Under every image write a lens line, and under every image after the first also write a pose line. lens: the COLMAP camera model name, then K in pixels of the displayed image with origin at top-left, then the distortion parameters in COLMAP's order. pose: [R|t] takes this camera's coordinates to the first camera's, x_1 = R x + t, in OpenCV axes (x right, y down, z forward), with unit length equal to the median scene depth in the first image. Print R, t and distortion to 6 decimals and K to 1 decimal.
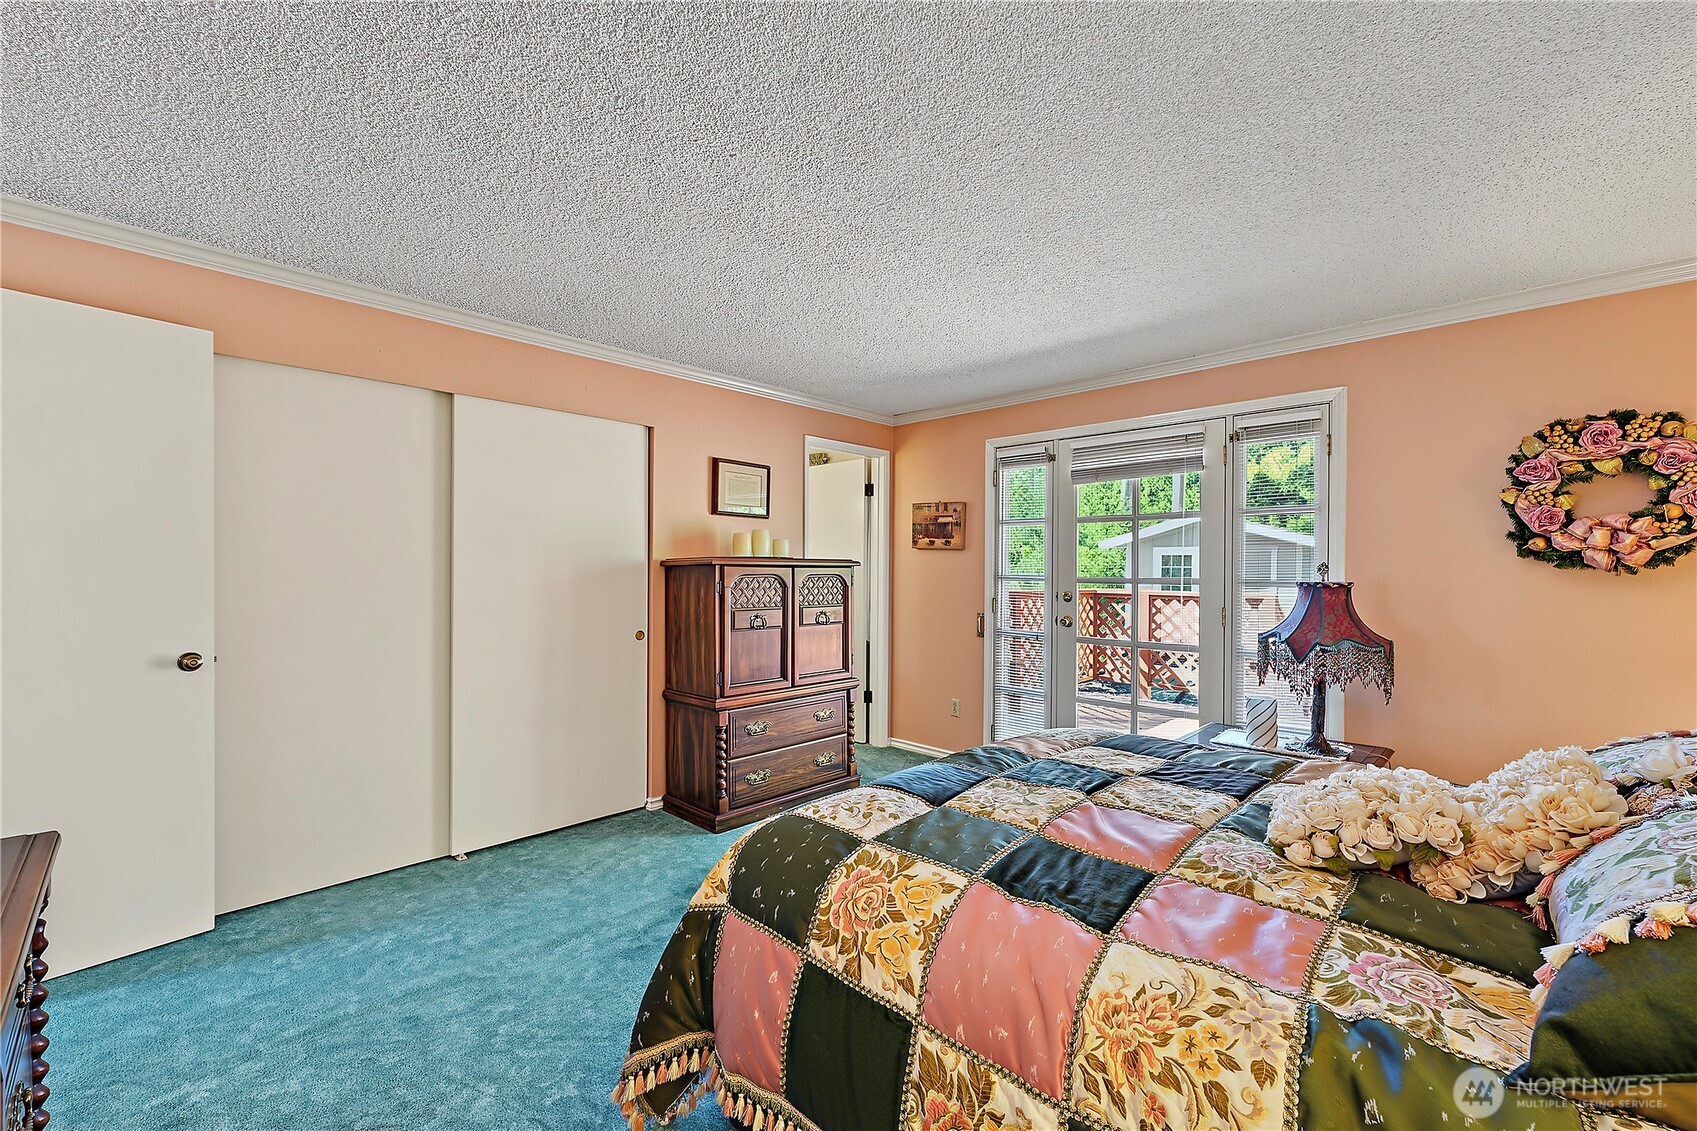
lens RADIAL K [[687.0, 0, 837.0], [0, 687.0, 565.1], [0, 0, 1]] dist [-0.001991, -0.000064]
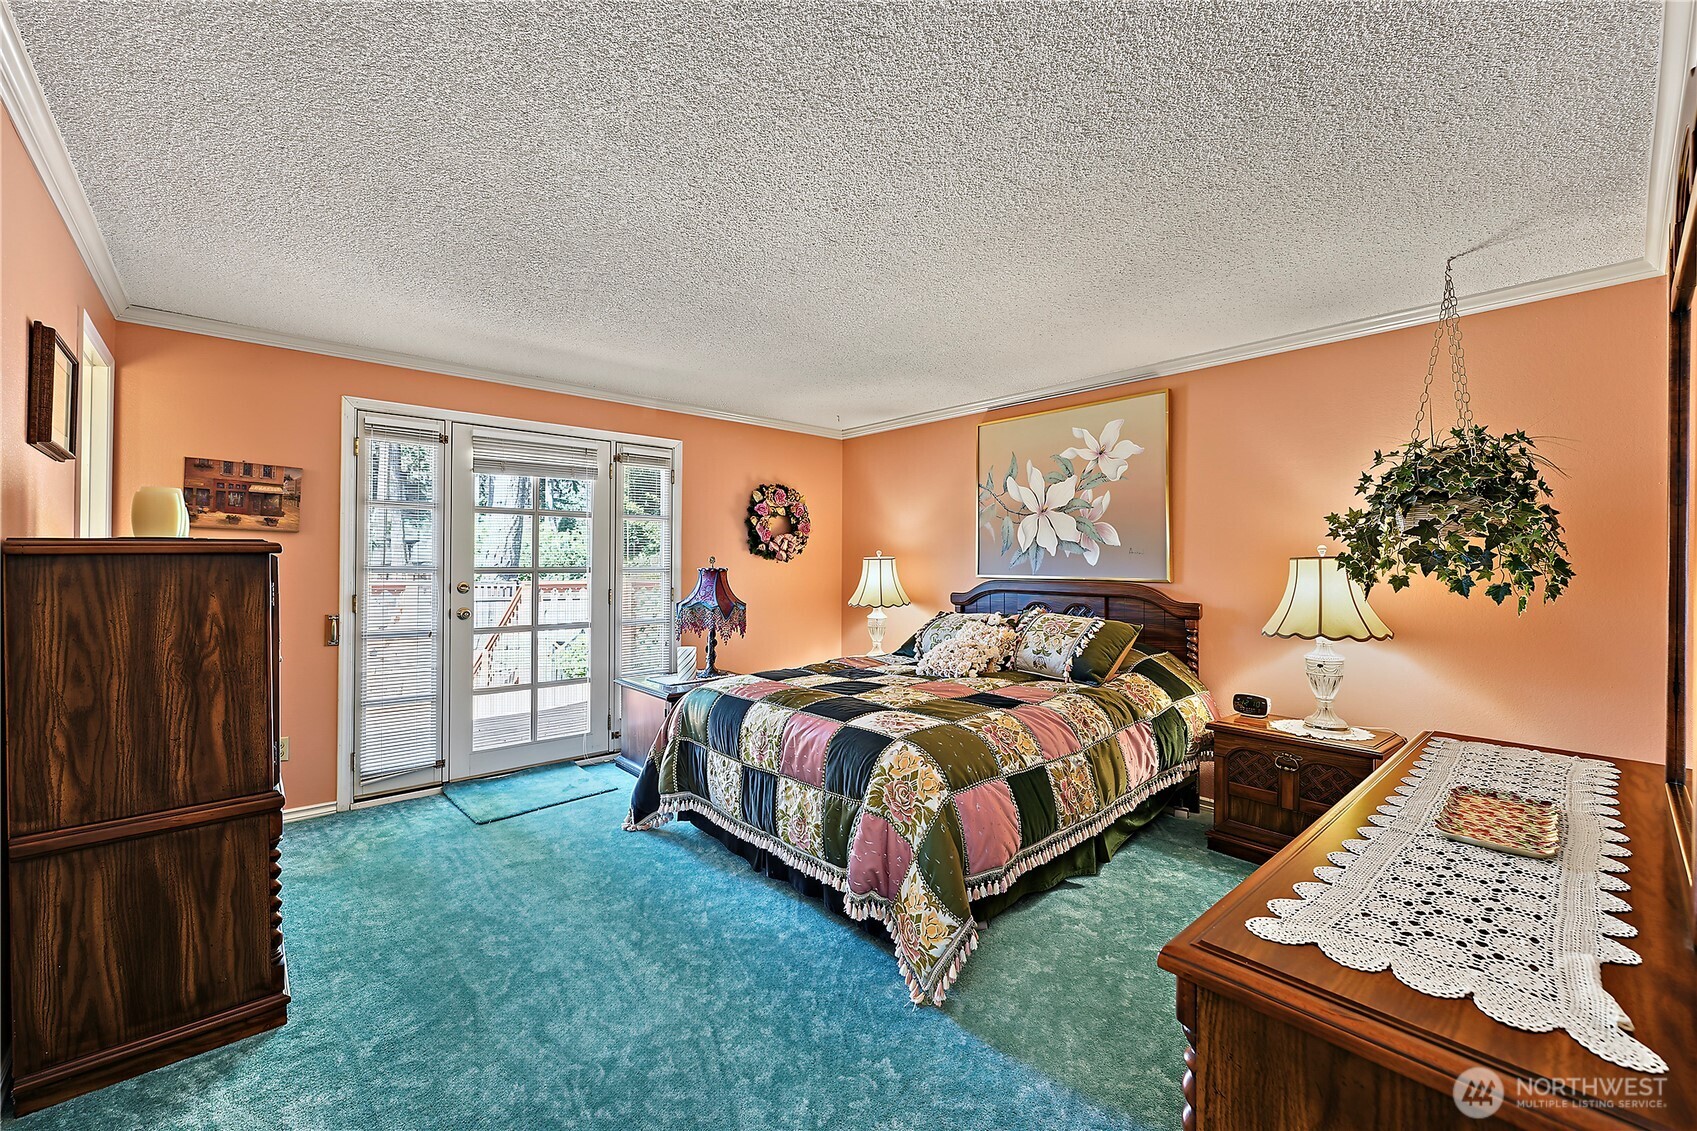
lens RADIAL K [[687.0, 0, 837.0], [0, 687.0, 565.1], [0, 0, 1]] dist [-0.001991, -0.000064]
pose [[0.062854, -0.010874, 0.997963, -0.607783], [-0.010828, 0.999874, 0.011577, -0.002691], [-0.997964, -0.011534, 0.062729, 0.430940]]
